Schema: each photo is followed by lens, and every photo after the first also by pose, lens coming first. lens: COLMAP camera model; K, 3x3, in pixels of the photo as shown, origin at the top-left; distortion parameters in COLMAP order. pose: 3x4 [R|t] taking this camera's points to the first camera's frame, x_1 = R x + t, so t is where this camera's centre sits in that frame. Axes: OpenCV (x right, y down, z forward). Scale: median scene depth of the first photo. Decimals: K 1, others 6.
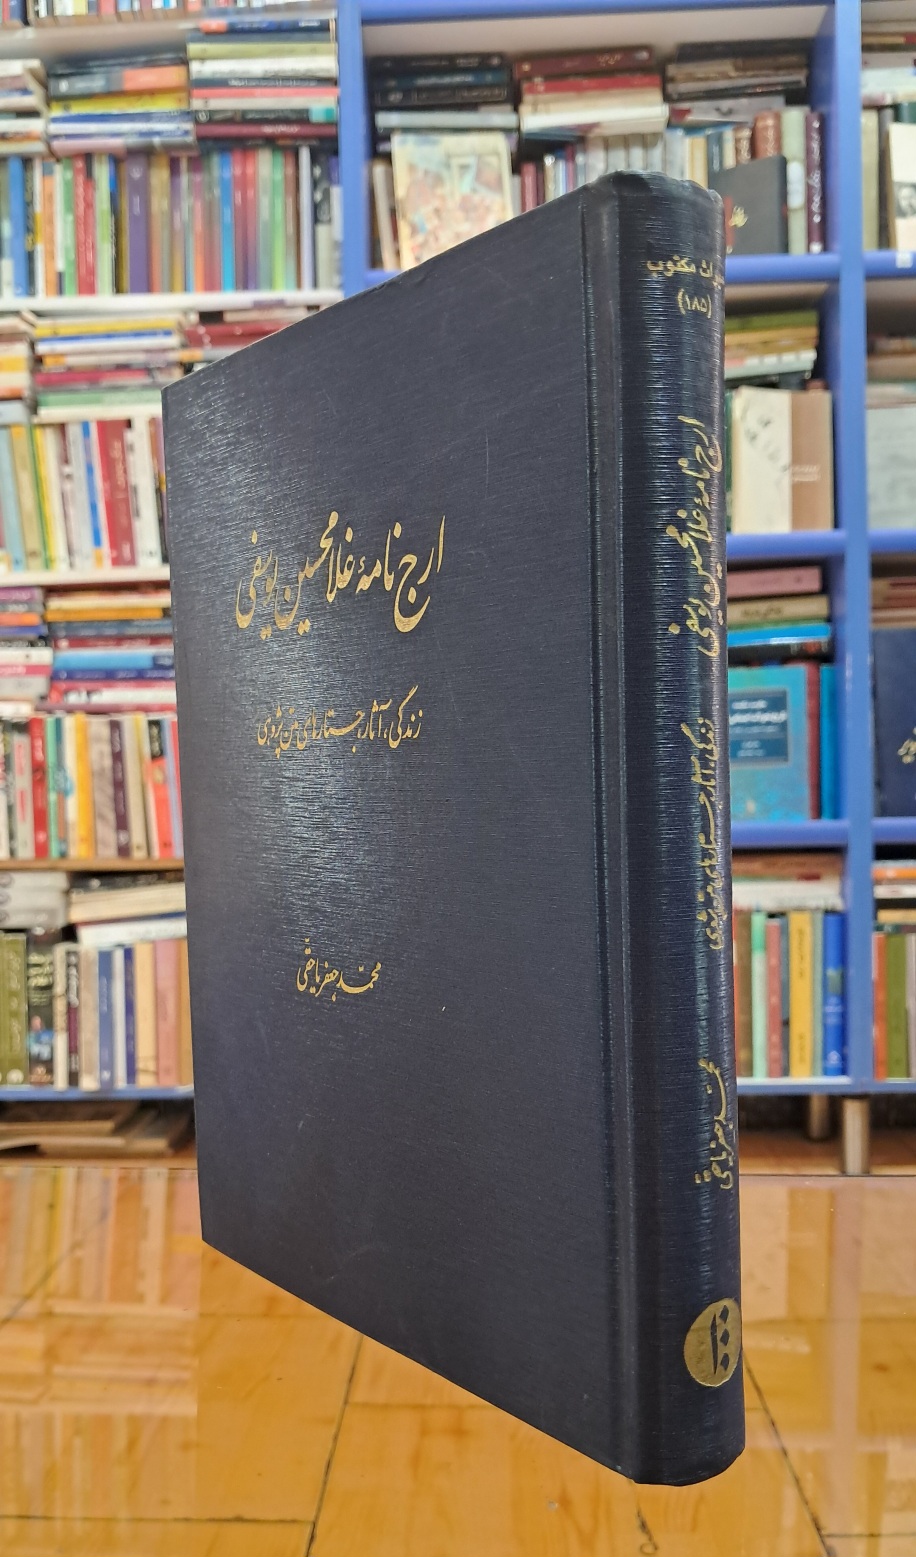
lens RADIAL K [[1348.4, 0, 433.7], [0, 1348.4, 806.8], [0, 0, 1]] dist [-0.004565, -0.024250]
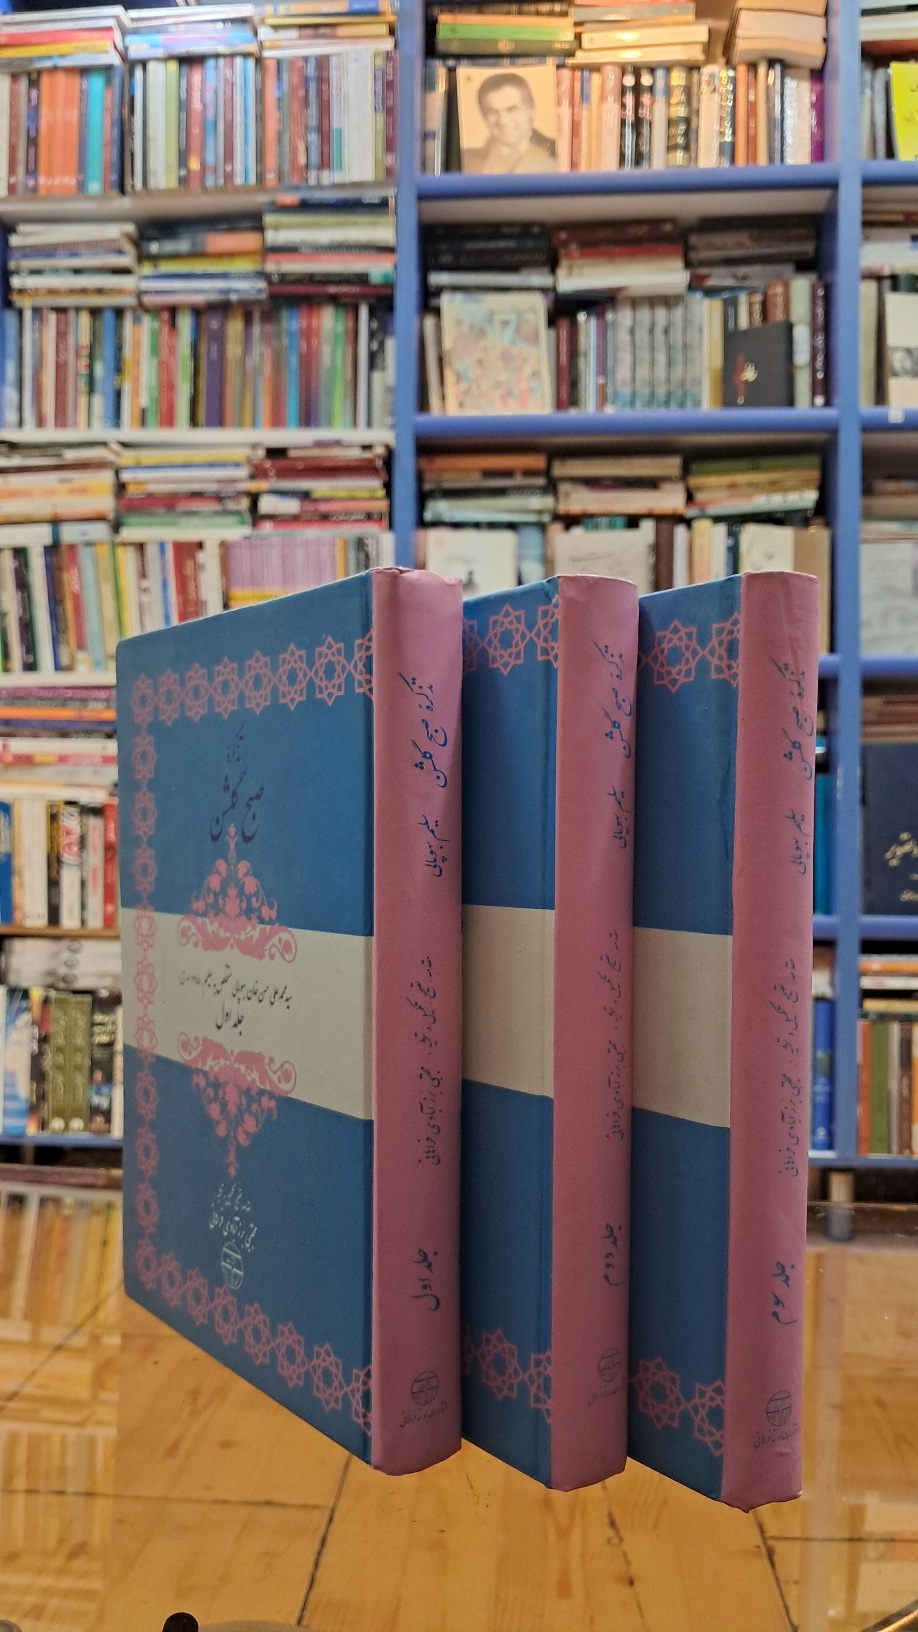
lens RADIAL K [[1352.5, 0, 435.0], [0, 1352.5, 820.3], [0, 0, 1]] dist [-0.031576, 0.018528]
pose [[0.999115, 0.028814, -0.030637, 0.010625], [-0.030026, 0.998753, -0.039881, -0.014366], [0.029450, 0.040765, 0.998735, -0.109249]]
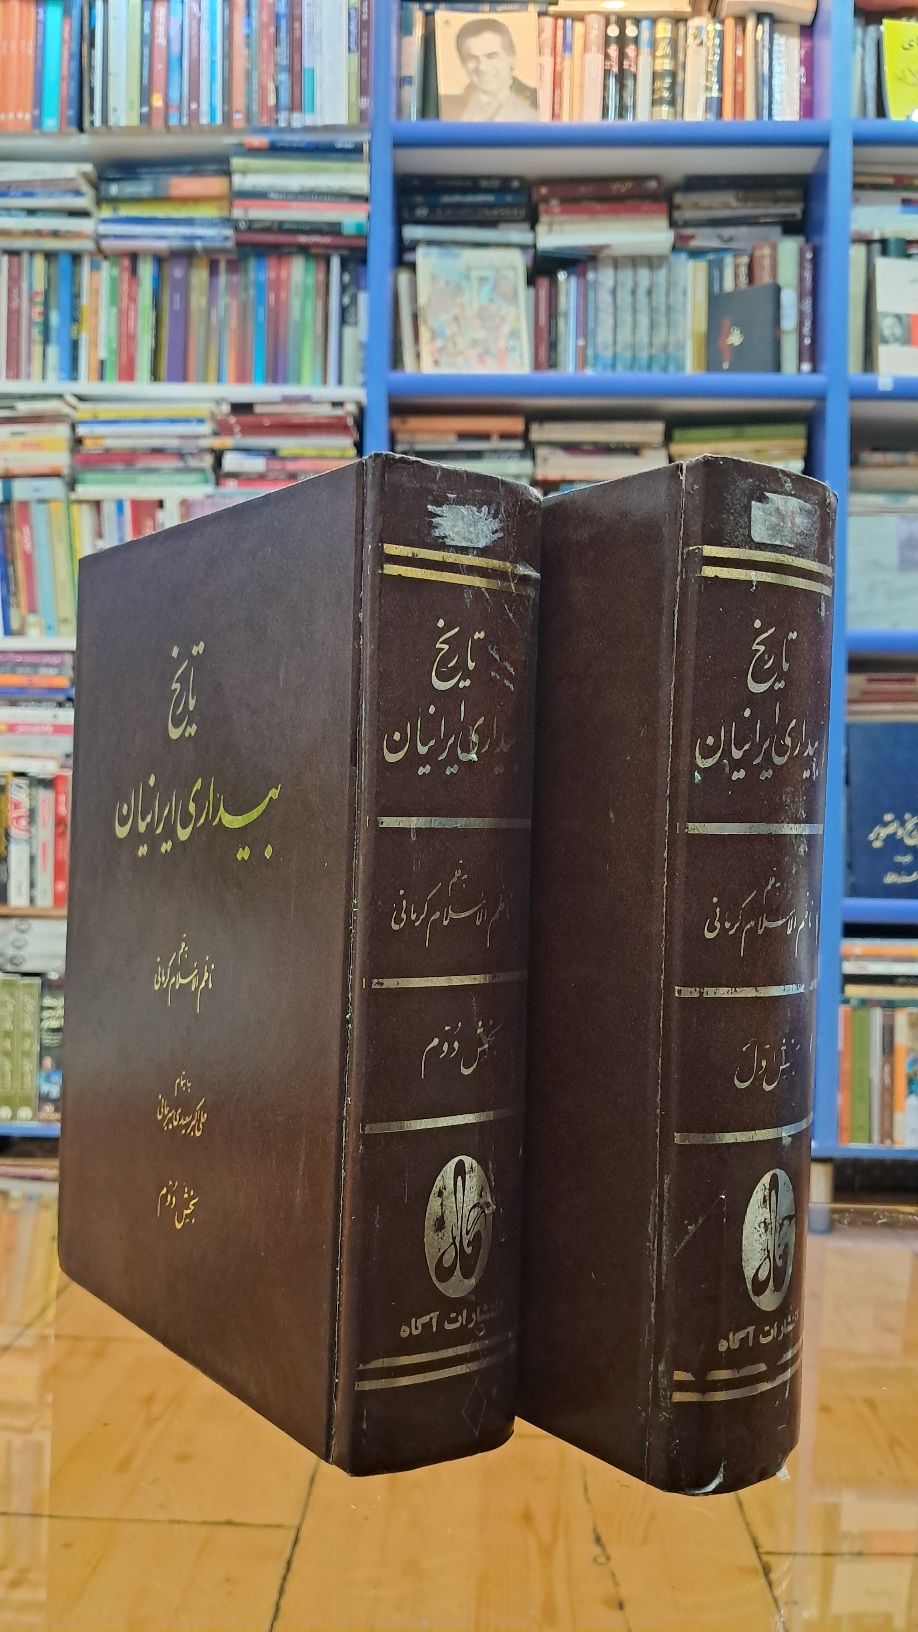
lens RADIAL K [[1352.5, 0, 453.8], [0, 1352.5, 817.7], [0, 0, 1]] dist [-0.031576, 0.018528]
pose [[0.999188, 0.037637, 0.014387, 0.000140], [-0.037117, 0.998704, -0.034822, -0.006510], [-0.015679, 0.034260, 0.999290, -0.063109]]
